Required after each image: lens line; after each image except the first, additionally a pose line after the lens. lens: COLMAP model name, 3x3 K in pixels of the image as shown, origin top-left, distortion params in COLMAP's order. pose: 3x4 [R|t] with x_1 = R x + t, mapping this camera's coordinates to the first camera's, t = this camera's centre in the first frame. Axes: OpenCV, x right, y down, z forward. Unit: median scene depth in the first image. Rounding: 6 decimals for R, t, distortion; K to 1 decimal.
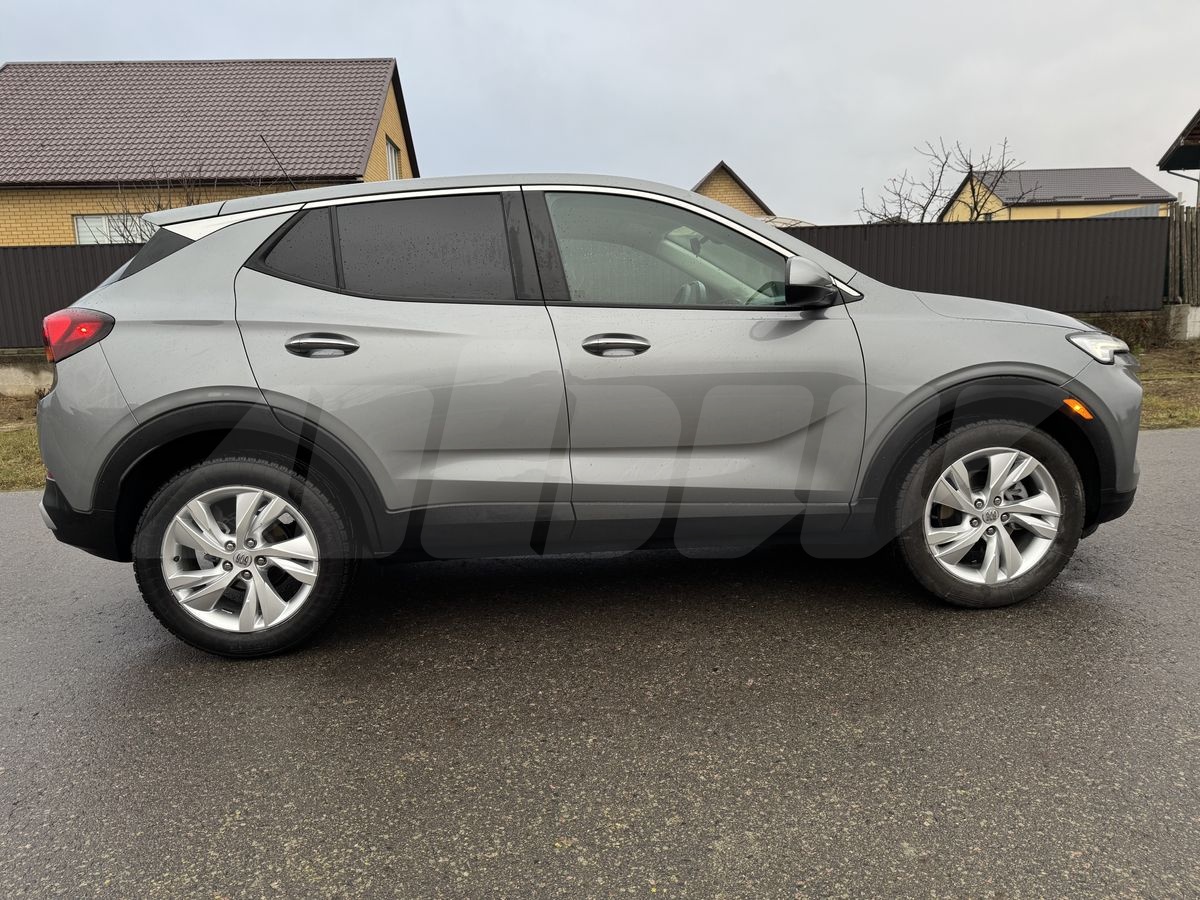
lens RADIAL K [[852.5, 0, 603.5], [0, 852.5, 454.1], [0, 0, 1]] dist [0.030043, -0.033483]
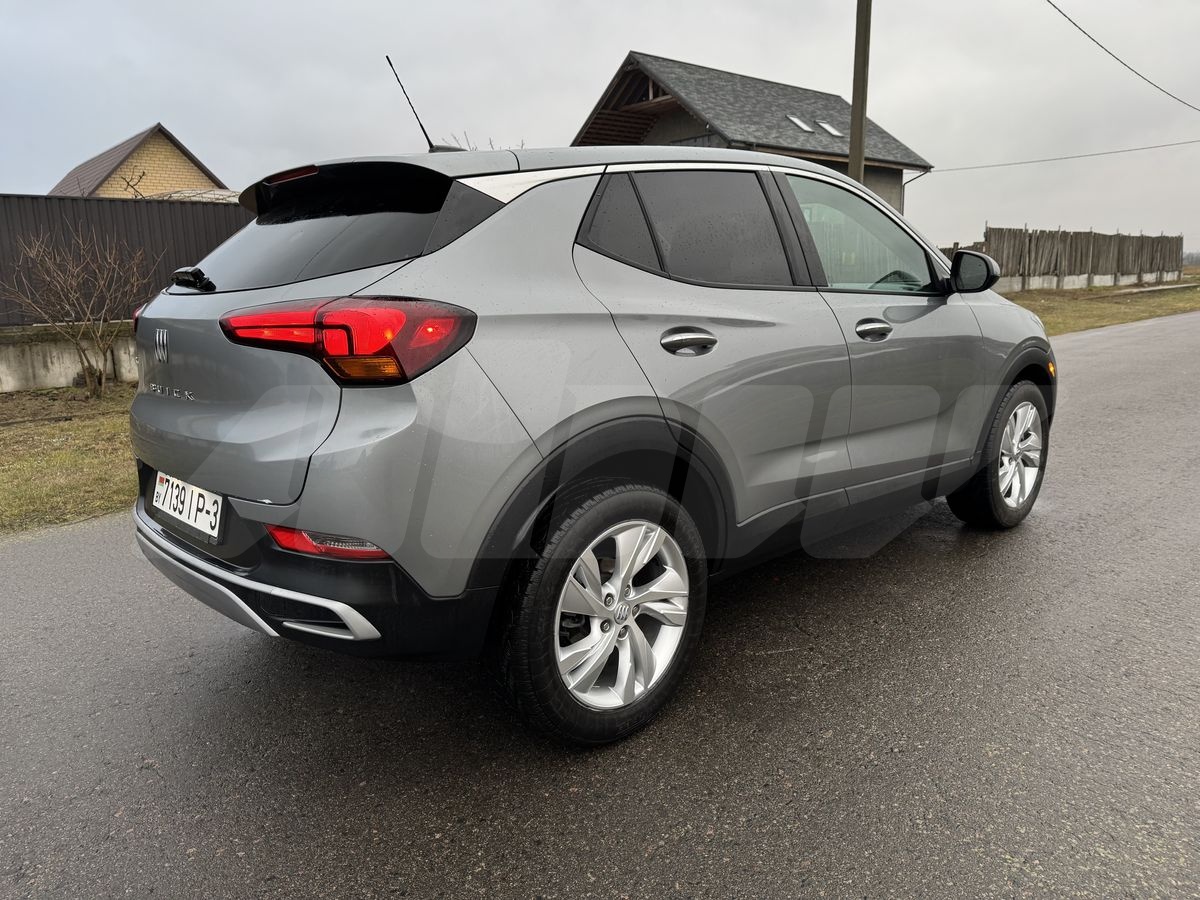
lens RADIAL K [[852.5, 0, 604.9], [0, 852.5, 453.5], [0, 0, 1]] dist [0.030043, -0.033483]
pose [[0.769336, -0.118484, 0.627761, -0.888381], [0.107711, 0.992640, 0.055350, -0.067808], [-0.629699, 0.025034, 0.776436, 0.382420]]
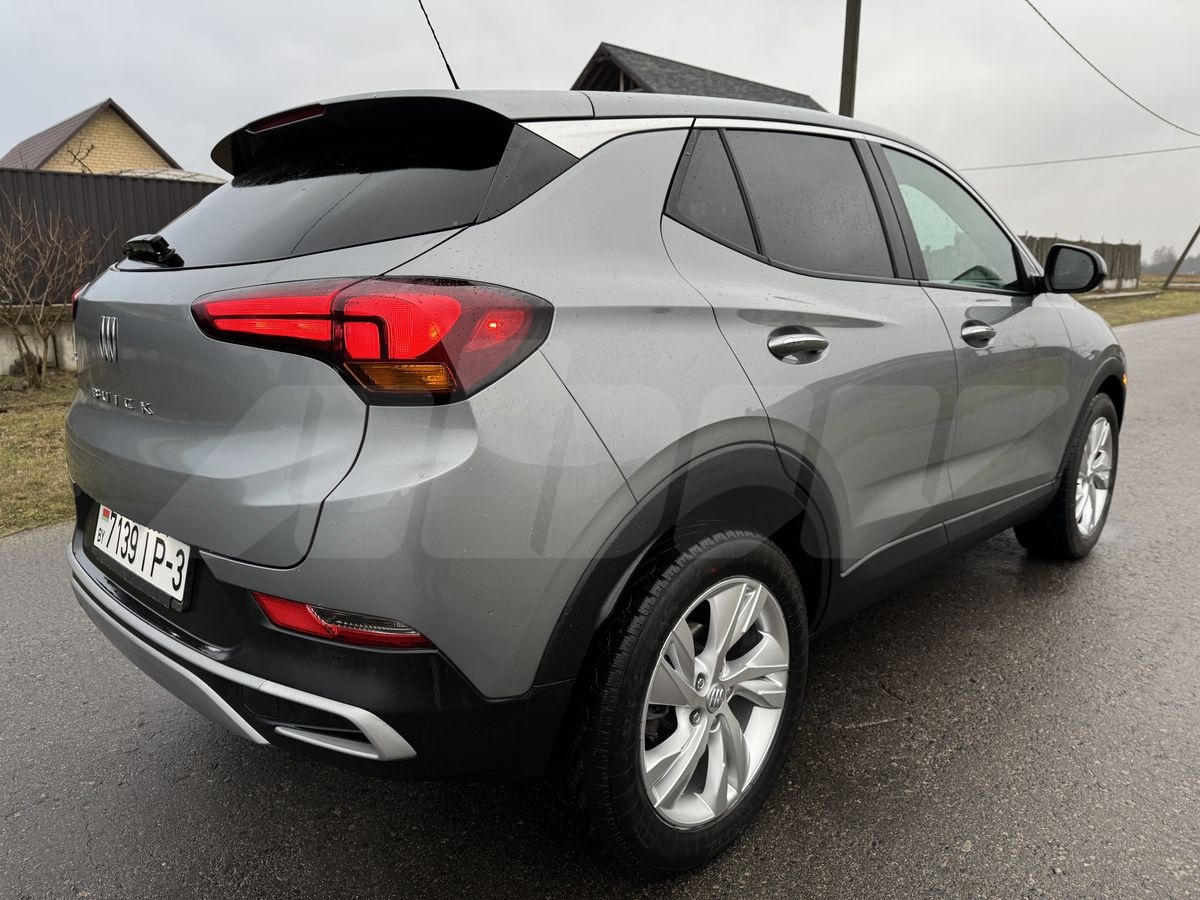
lens RADIAL K [[852.5, 0, 601.6], [0, 852.5, 447.7], [0, 0, 1]] dist [0.030043, -0.033483]
pose [[0.741641, -0.107297, 0.662160, -0.843602], [0.091282, 0.994085, 0.058843, -0.094813], [-0.664557, 0.016803, 0.747049, 0.579111]]
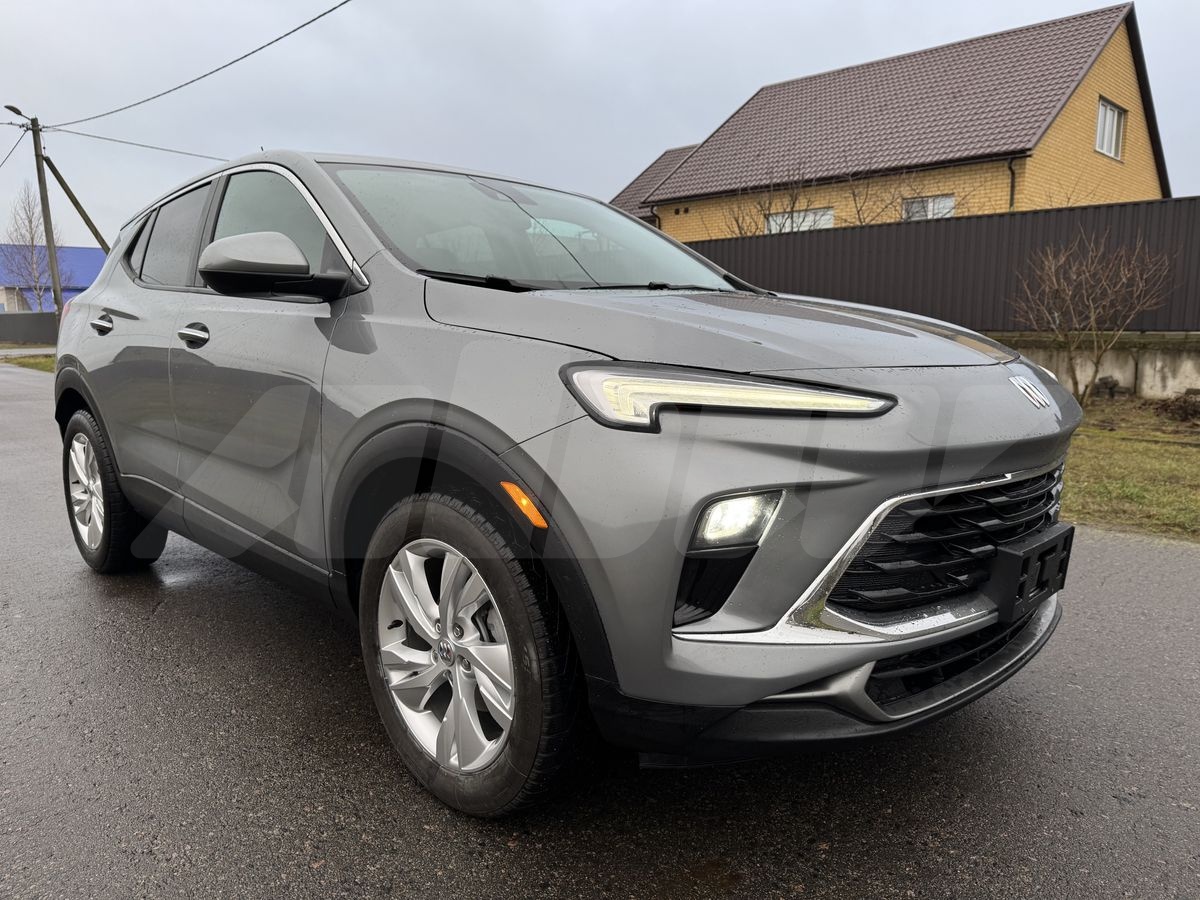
lens RADIAL K [[852.5, 0, 601.4], [0, 852.5, 449.6], [0, 0, 1]] dist [0.030043, -0.033483]
pose [[0.645401, 0.146371, -0.749688, 0.991443], [-0.140790, 0.987448, 0.071586, -0.132419], [0.750756, 0.059347, 0.657908, 0.708488]]
